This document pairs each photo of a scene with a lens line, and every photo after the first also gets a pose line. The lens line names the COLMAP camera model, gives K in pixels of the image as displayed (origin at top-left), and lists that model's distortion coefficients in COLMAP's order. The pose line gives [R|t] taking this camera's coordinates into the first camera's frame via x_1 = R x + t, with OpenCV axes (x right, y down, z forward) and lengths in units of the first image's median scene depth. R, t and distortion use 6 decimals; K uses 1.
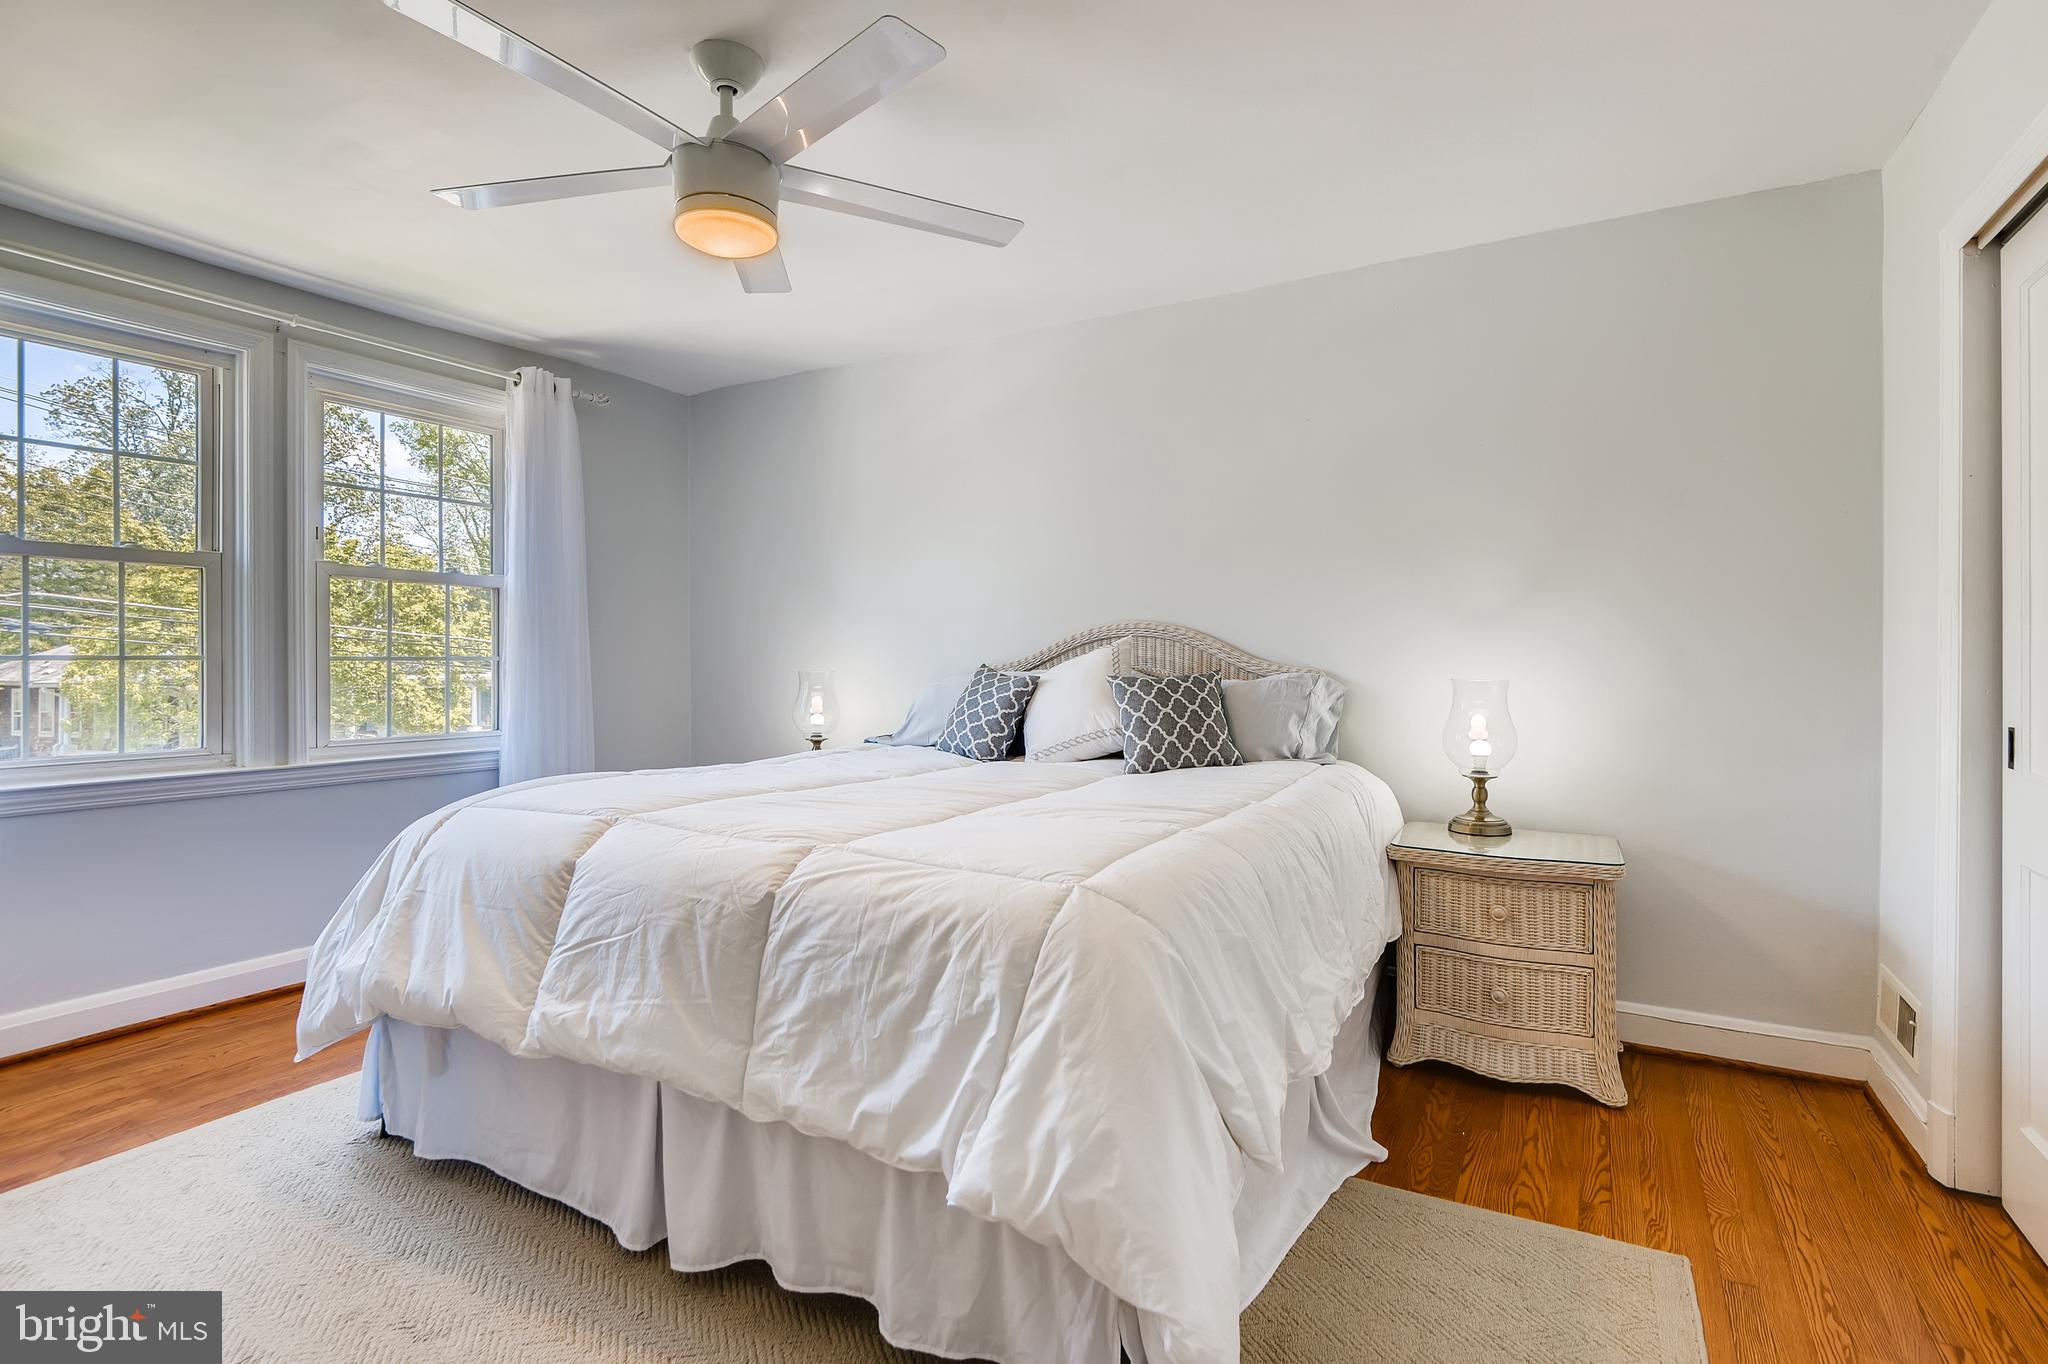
lens RADIAL K [[989.4, 0, 1011.7], [0, 989.4, 667.6], [0, 0, 1]] dist [-0.001590, -0.000720]
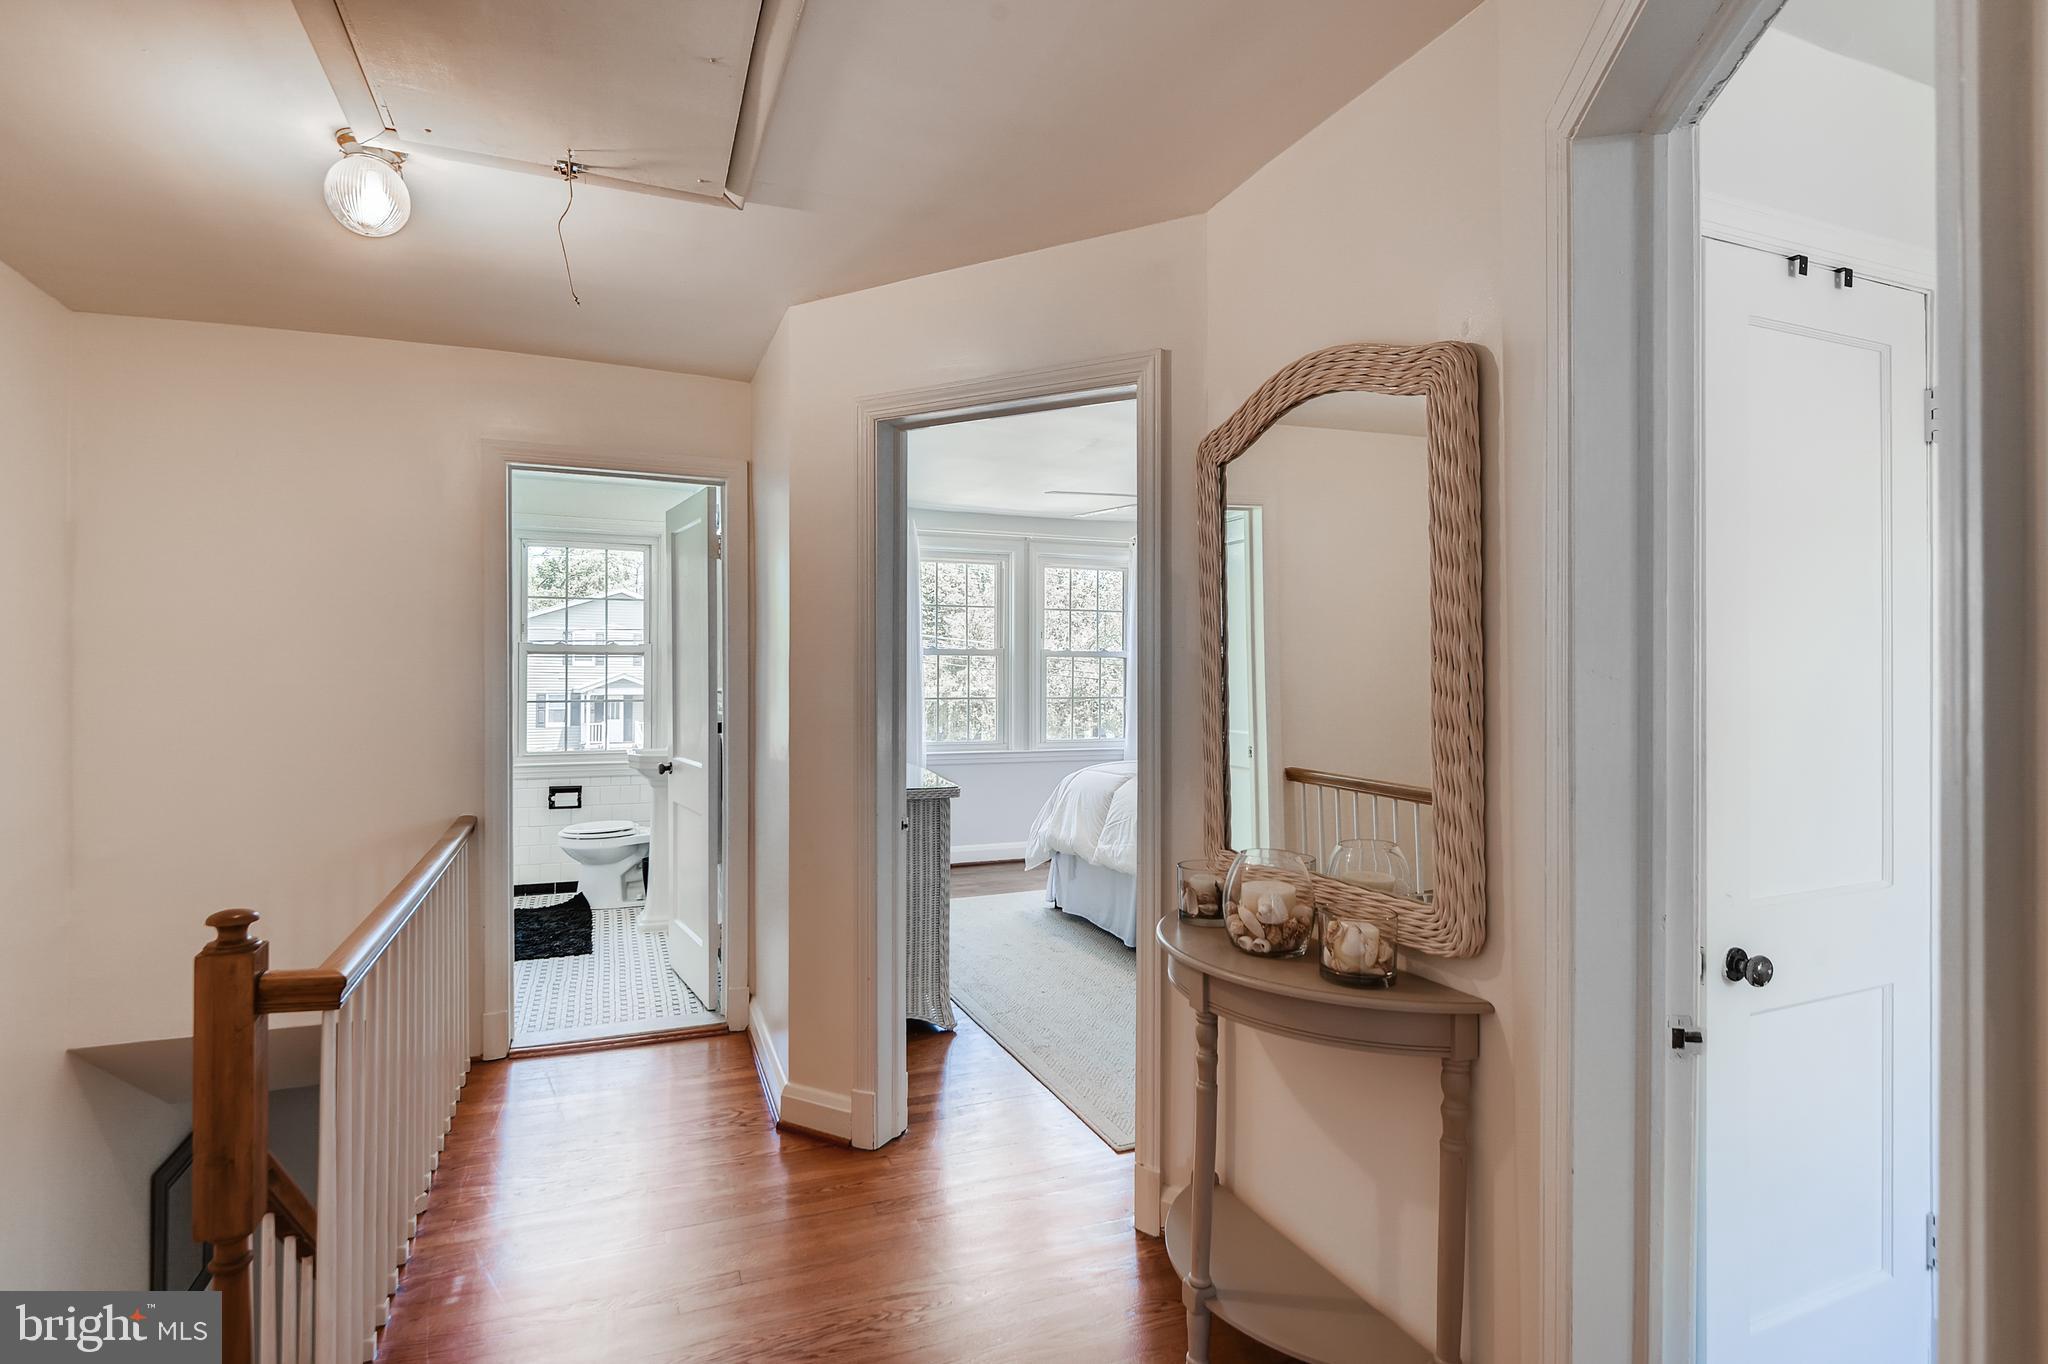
lens RADIAL K [[1032.4, 0, 1029.7], [0, 1032.4, 662.0], [0, 0, 1]] dist [0.013352, -0.014006]
pose [[0.793508, -0.008461, -0.608501, 0.959558], [-0.001685, 0.999869, -0.016100, -0.084977], [0.608558, 0.013801, 0.793390, -1.172613]]
